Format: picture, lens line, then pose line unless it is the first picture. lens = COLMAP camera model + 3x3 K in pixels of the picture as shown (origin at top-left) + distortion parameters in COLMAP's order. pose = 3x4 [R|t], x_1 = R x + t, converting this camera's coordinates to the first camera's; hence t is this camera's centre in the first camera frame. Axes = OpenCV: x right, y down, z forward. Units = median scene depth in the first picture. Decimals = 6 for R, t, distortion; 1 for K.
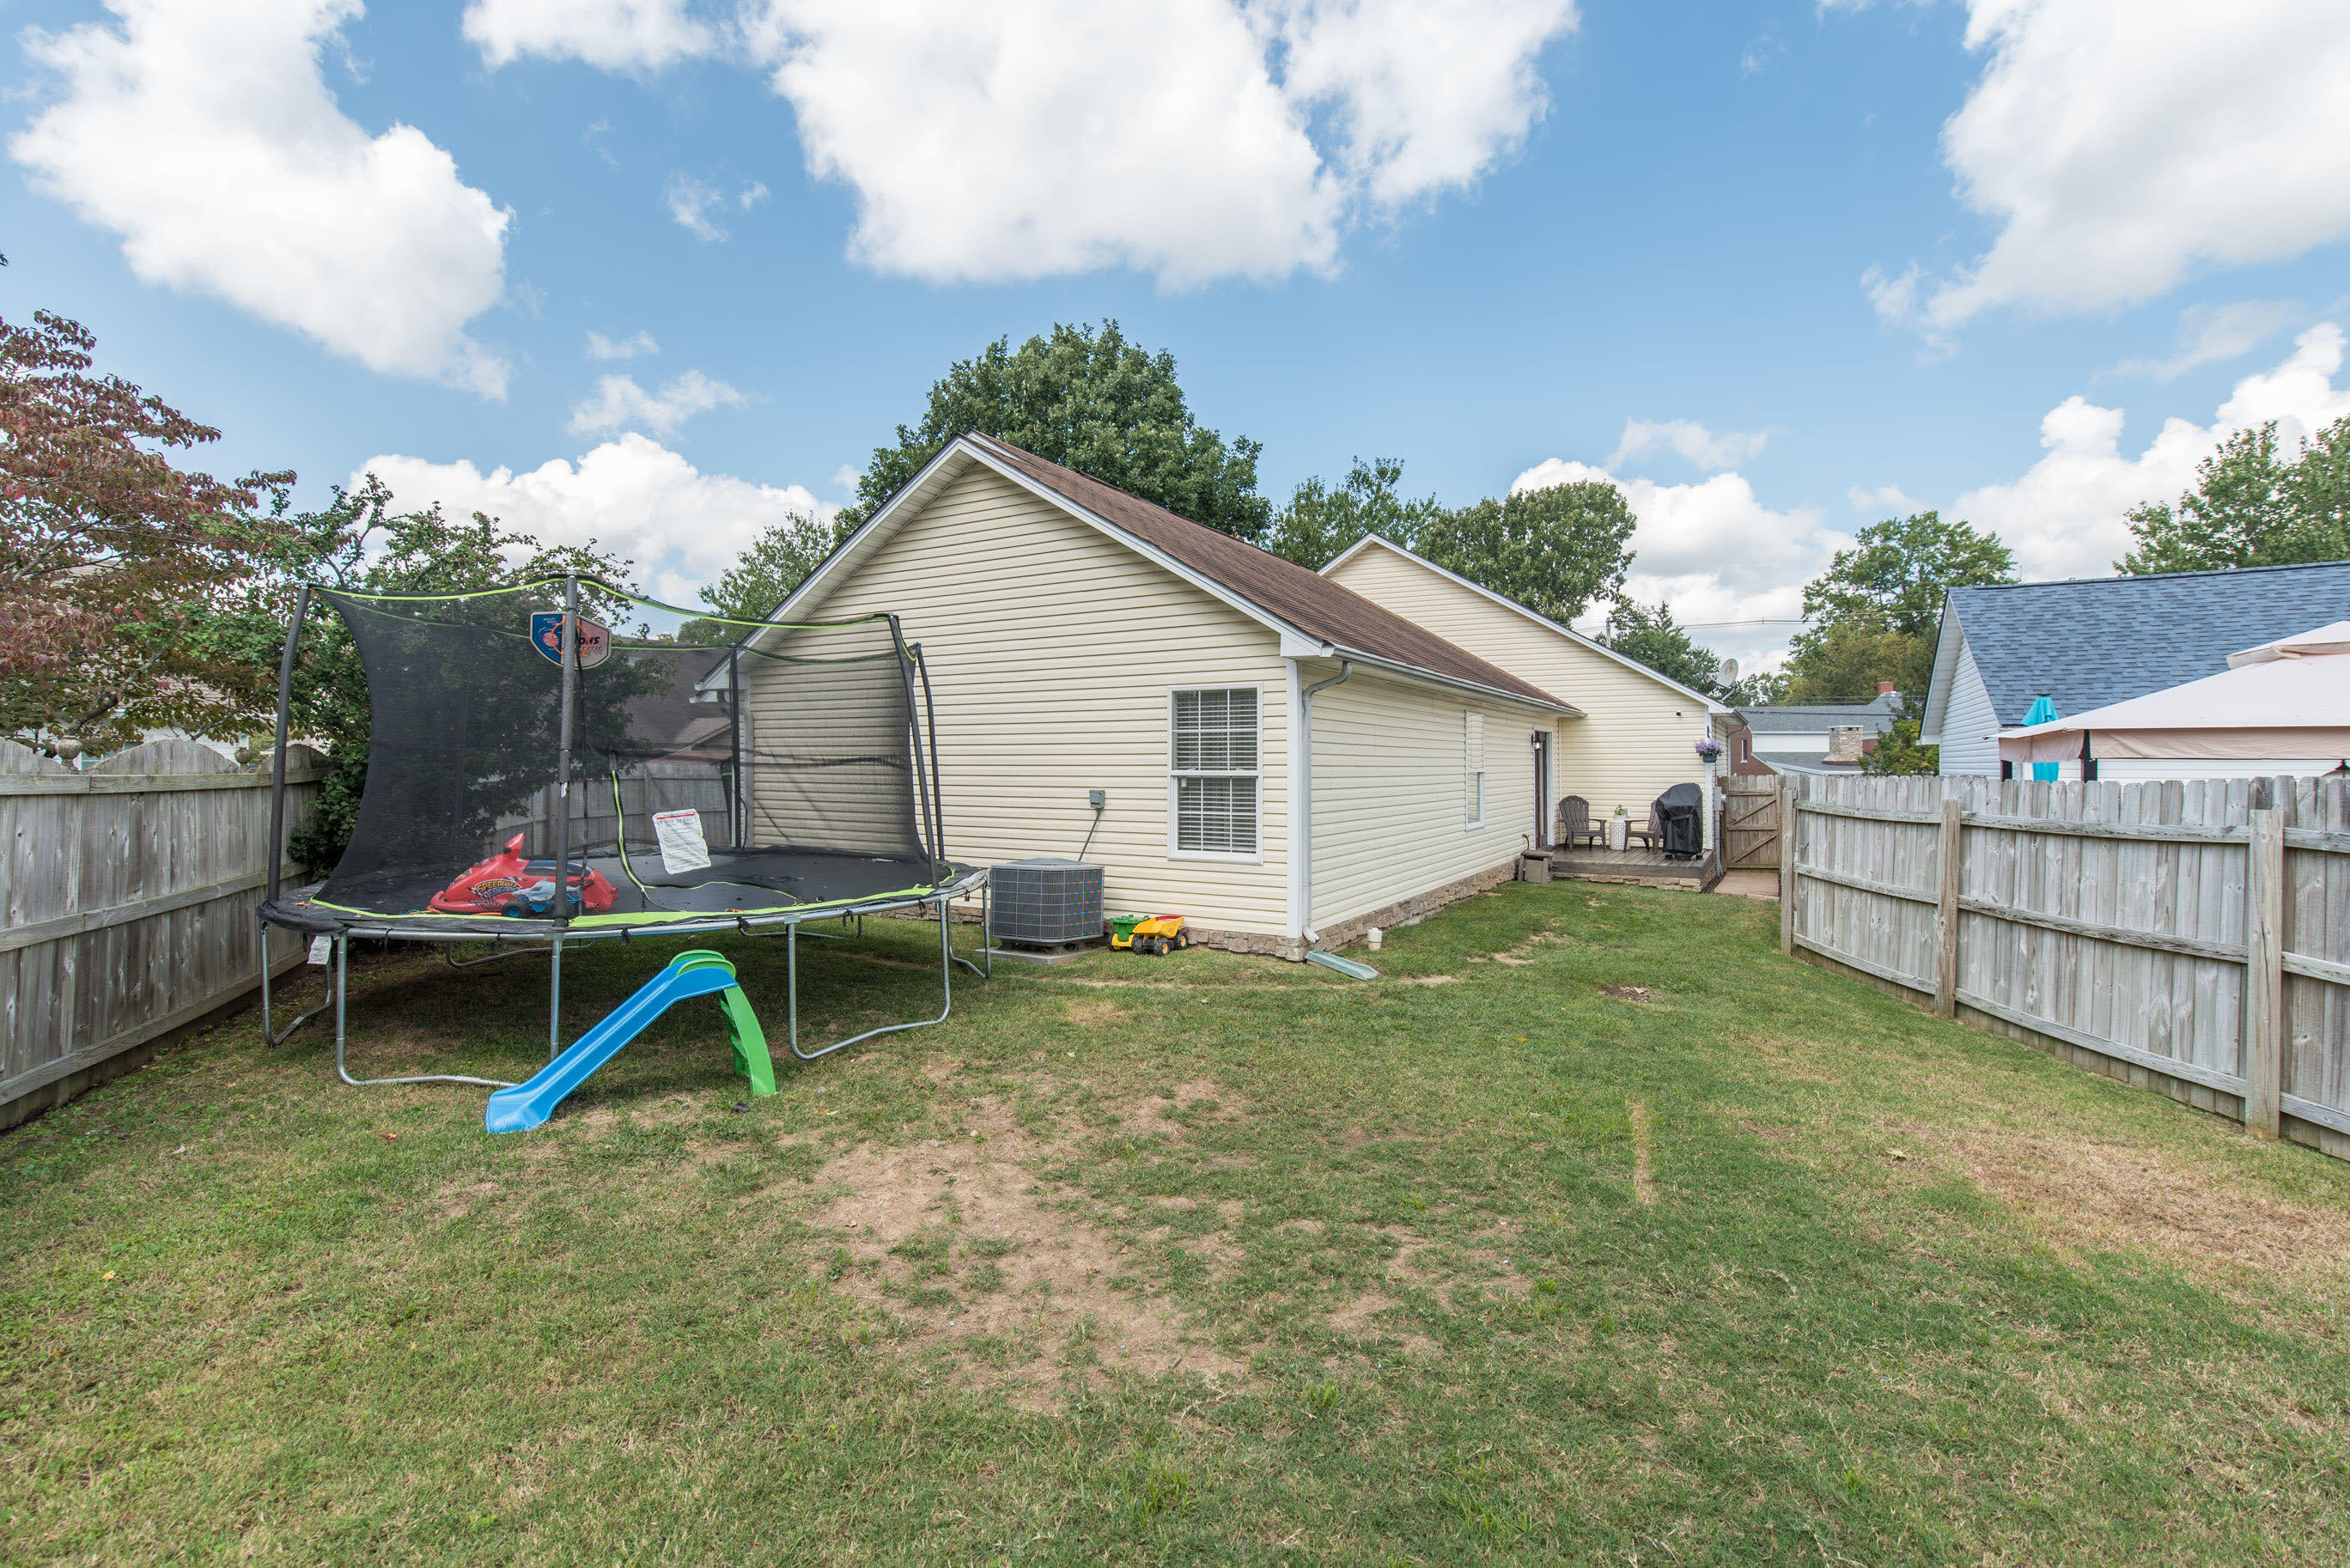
lens RADIAL K [[1037.5, 0, 1177.7], [0, 1037.5, 740.4], [0, 0, 1]] dist [0.008504, 0.000129]
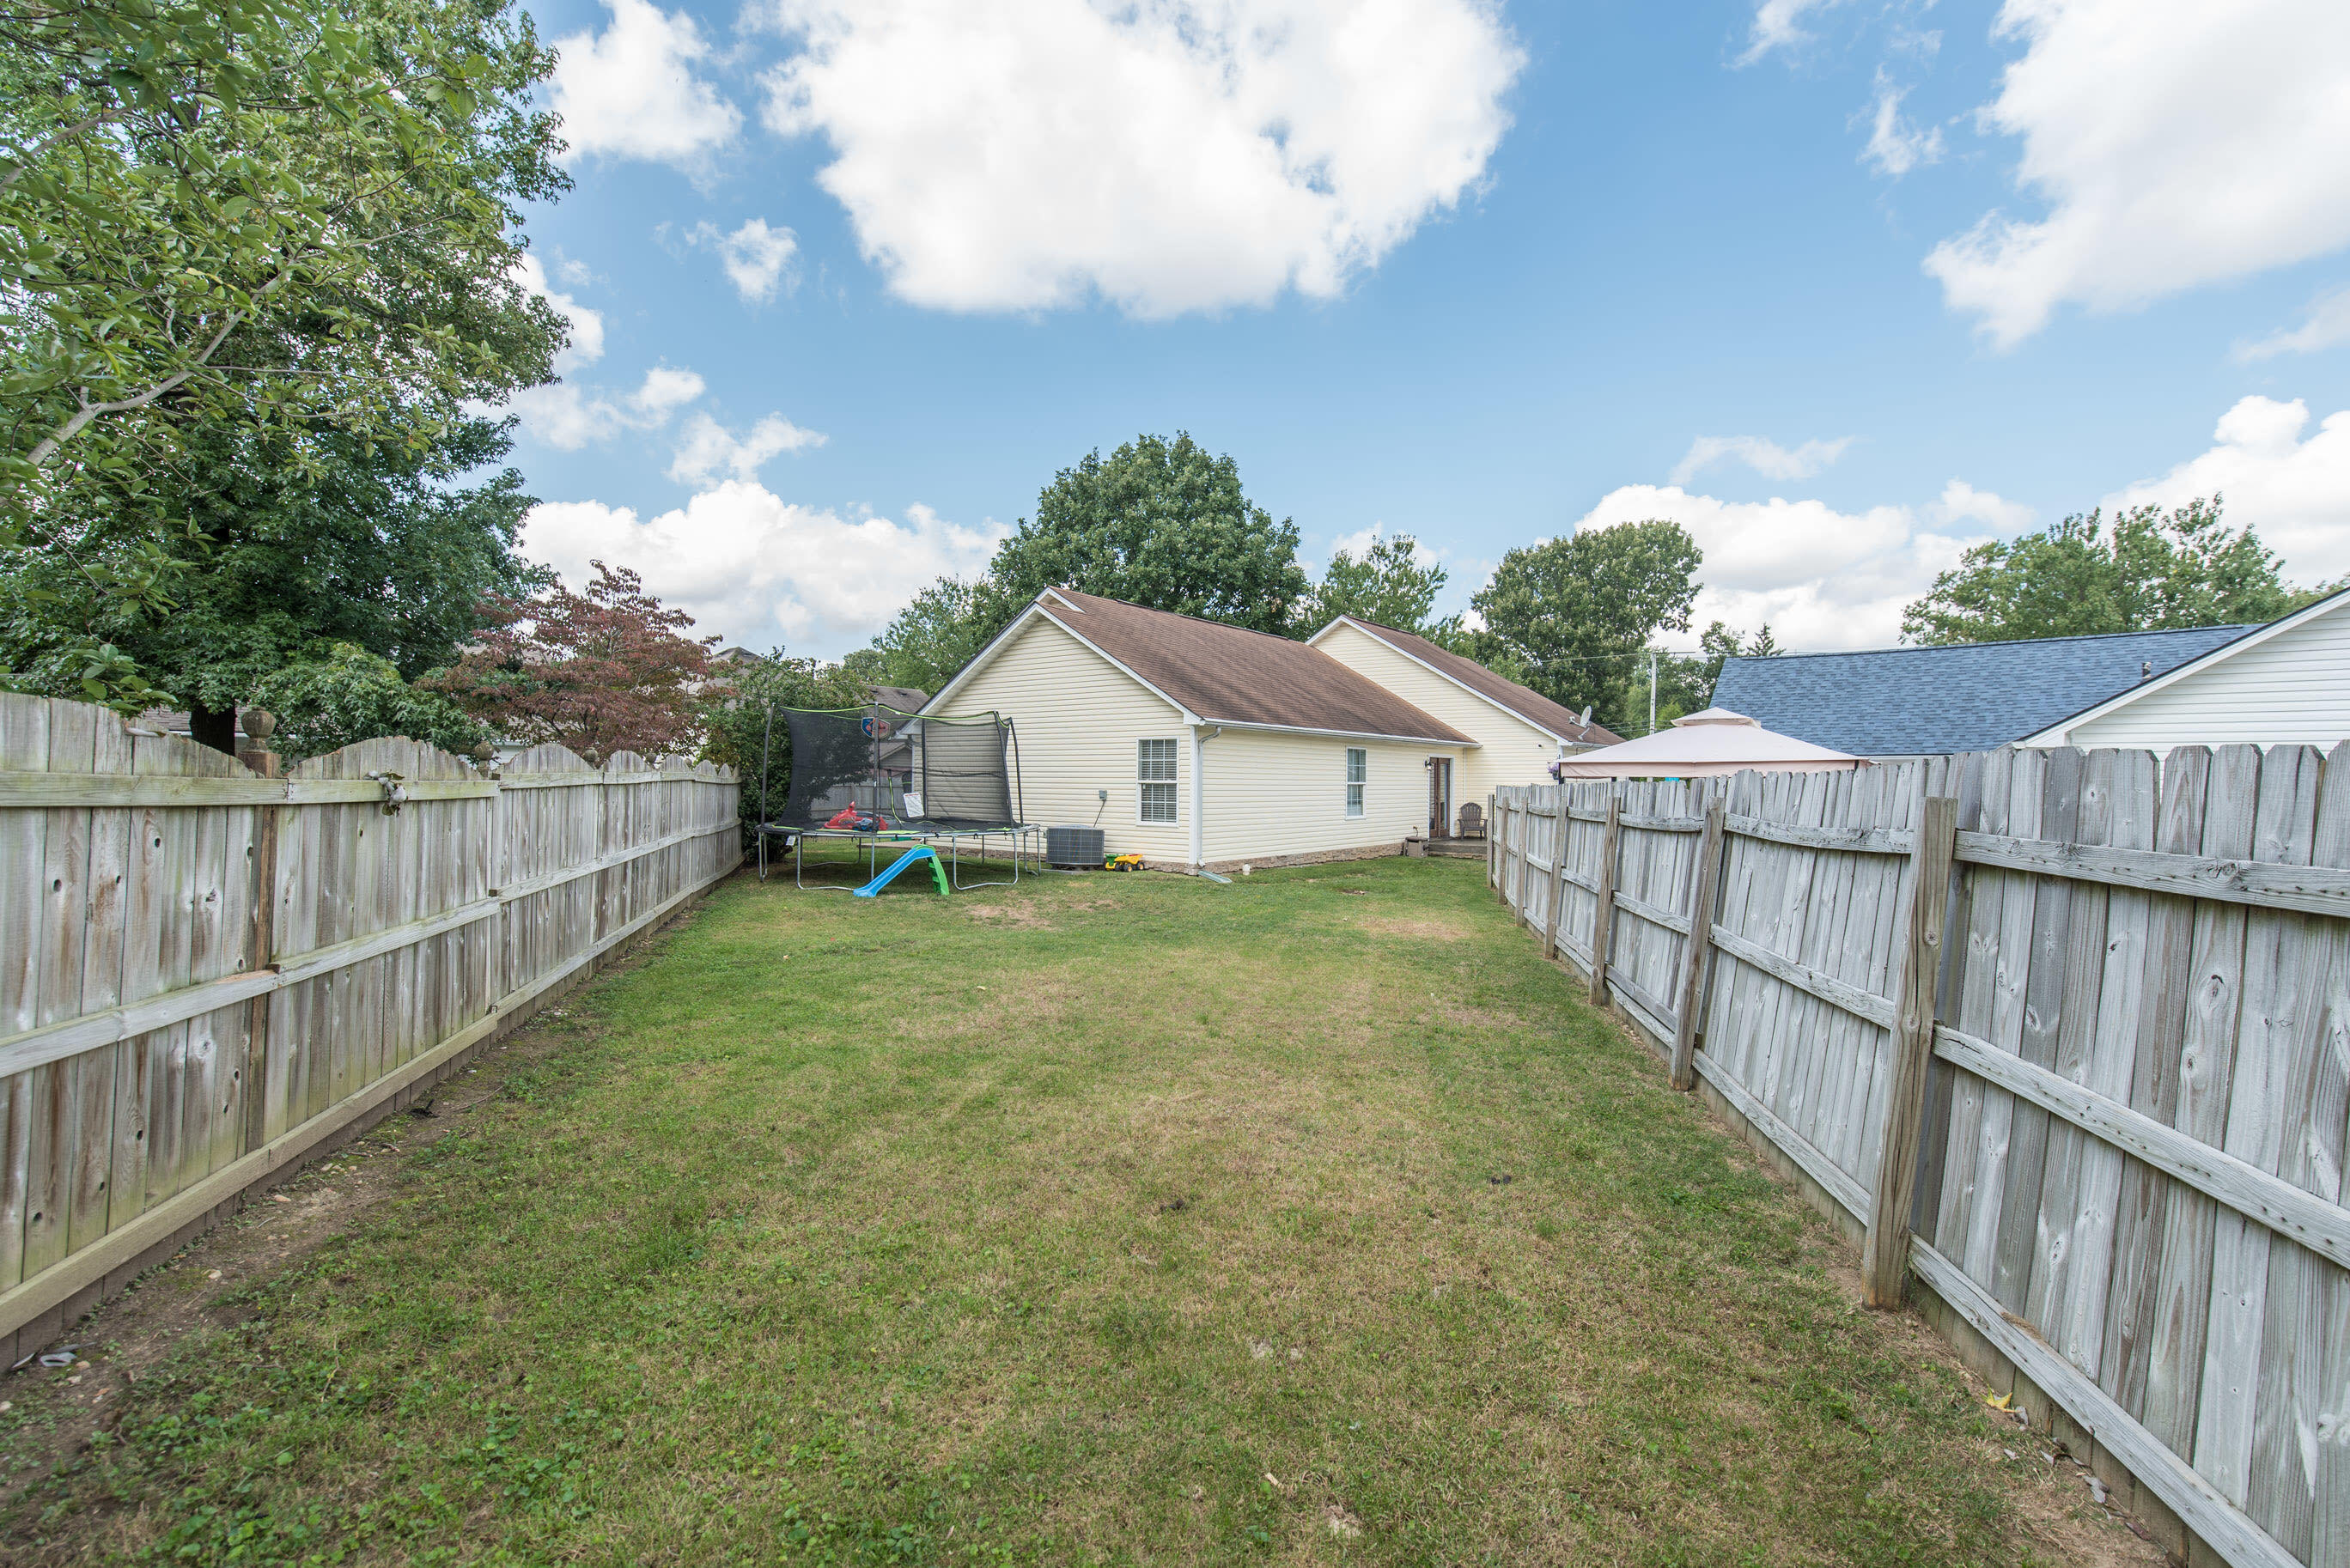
lens RADIAL K [[1037.5, 0, 1174.9], [0, 1037.5, 788.0], [0, 0, 1]] dist [0.008504, 0.000129]
pose [[0.991606, 0.007349, -0.129087, 0.106905], [-0.003576, 0.999560, 0.029441, -0.004921], [0.129247, -0.028732, 0.991196, -0.314198]]
